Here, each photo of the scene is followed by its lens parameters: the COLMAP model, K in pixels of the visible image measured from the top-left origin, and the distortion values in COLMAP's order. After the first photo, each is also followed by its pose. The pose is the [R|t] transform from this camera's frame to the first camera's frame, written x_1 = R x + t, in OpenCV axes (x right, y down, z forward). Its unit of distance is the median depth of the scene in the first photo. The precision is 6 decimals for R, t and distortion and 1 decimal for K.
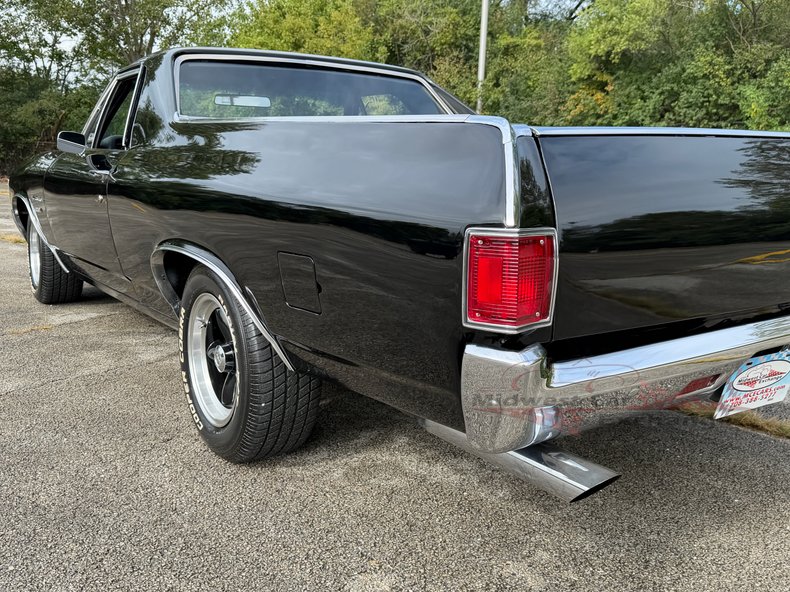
lens RADIAL K [[797.5, 0, 392.9], [0, 797.5, 292.5], [0, 0, 1]] dist [0.061299, 0.000000]
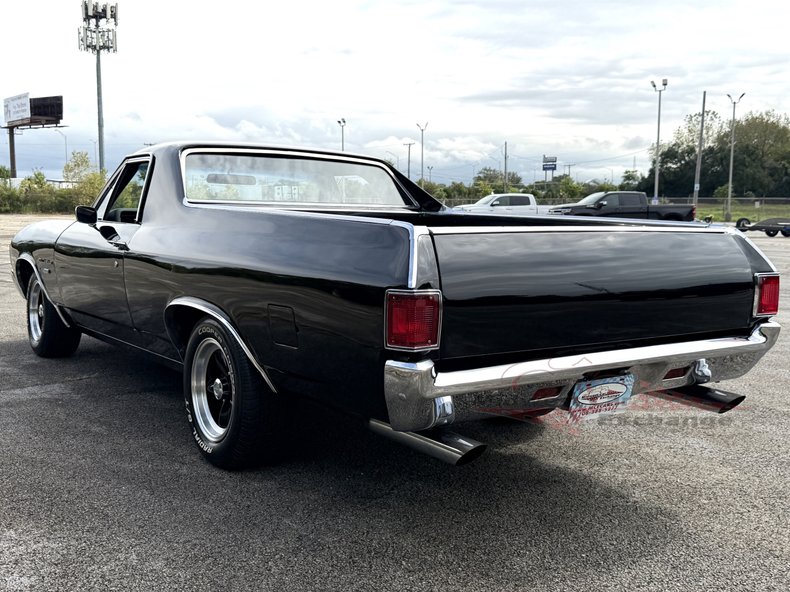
lens RADIAL K [[834.3, 0, 390.8], [0, 834.3, 294.7], [0, 0, 1]] dist [0.044565, 0.000000]
pose [[0.999790, 0.007826, 0.018955, 0.037084], [-0.006396, 0.997209, -0.074383, 0.031066], [-0.019484, 0.074246, 0.997050, -0.376768]]
